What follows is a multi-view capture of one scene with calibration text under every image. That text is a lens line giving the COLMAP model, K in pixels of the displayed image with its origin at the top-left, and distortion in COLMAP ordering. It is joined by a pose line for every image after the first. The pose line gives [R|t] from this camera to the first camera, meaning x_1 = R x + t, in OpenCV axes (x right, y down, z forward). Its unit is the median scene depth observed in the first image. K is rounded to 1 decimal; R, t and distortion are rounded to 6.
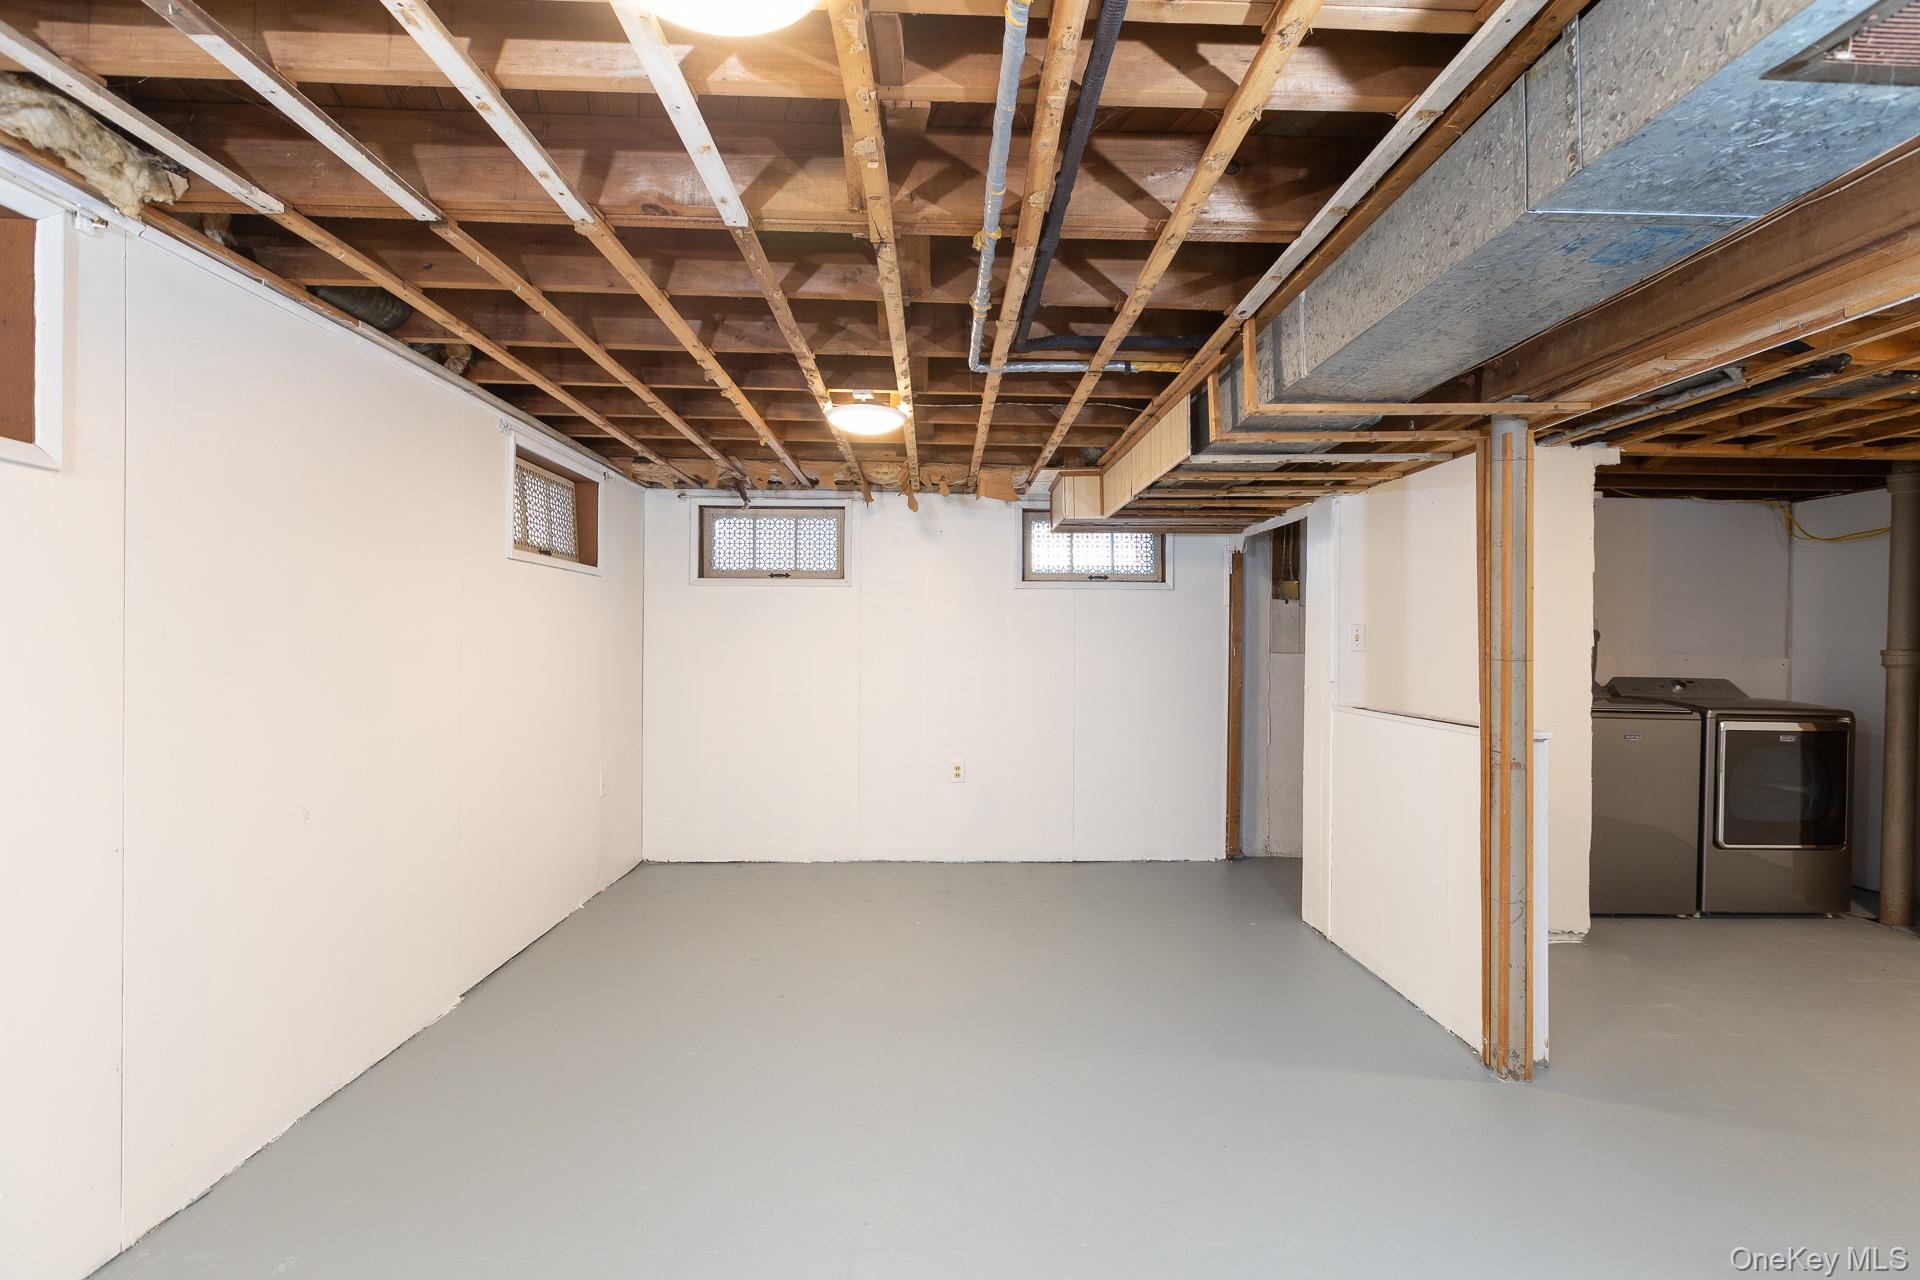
lens RADIAL K [[852.6, 0, 969.2], [0, 852.6, 641.9], [0, 0, 1]] dist [0.002906, -0.001380]
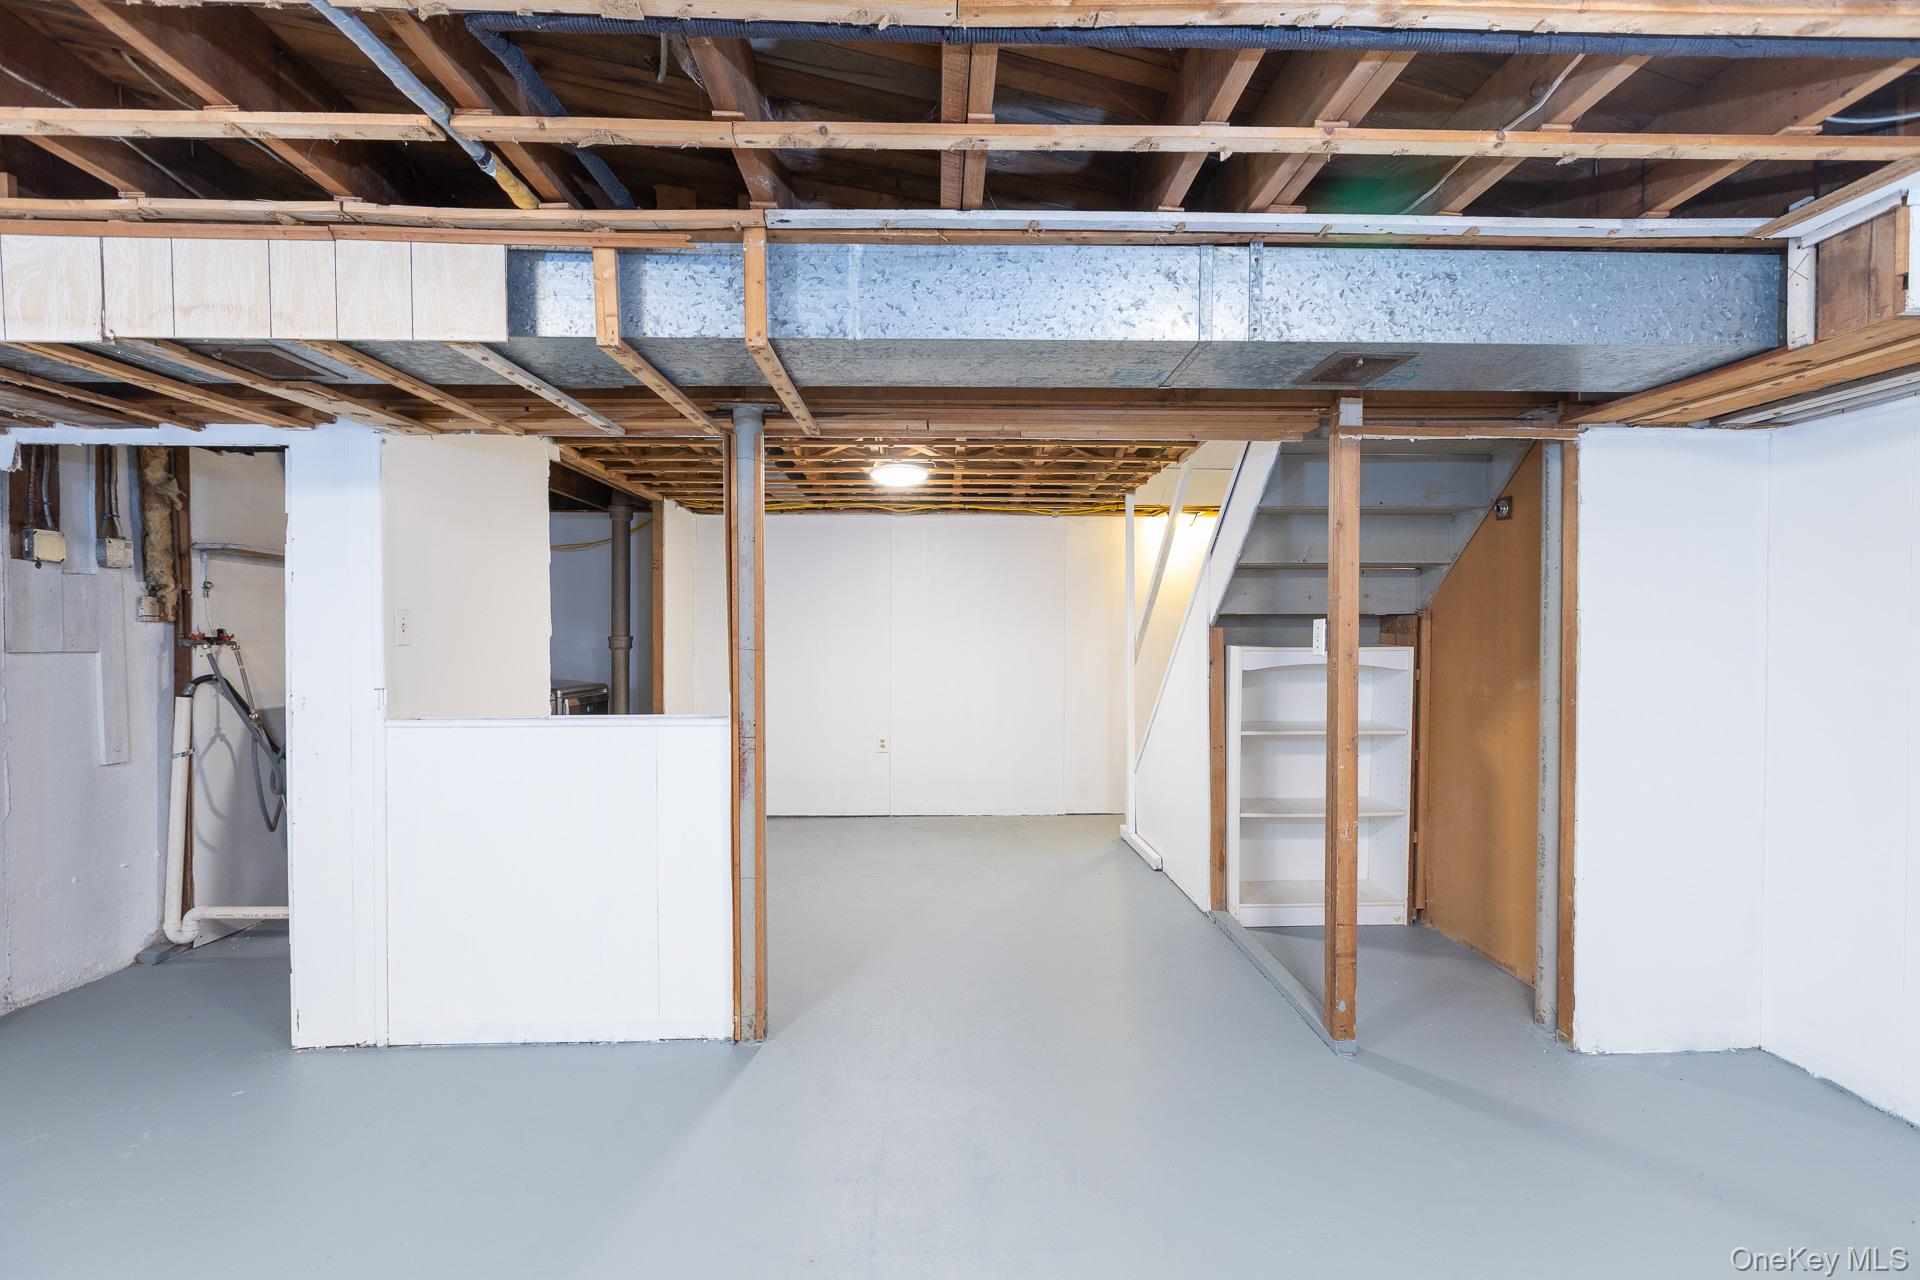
lens RADIAL K [[852.6, 0, 965.2], [0, 852.6, 644.0], [0, 0, 1]] dist [0.002906, -0.001380]
pose [[0.012114, -0.021302, 0.999700, -0.415725], [0.000166, 0.999773, 0.021302, -0.008890], [-0.999927, -0.000092, 0.012115, 0.710993]]
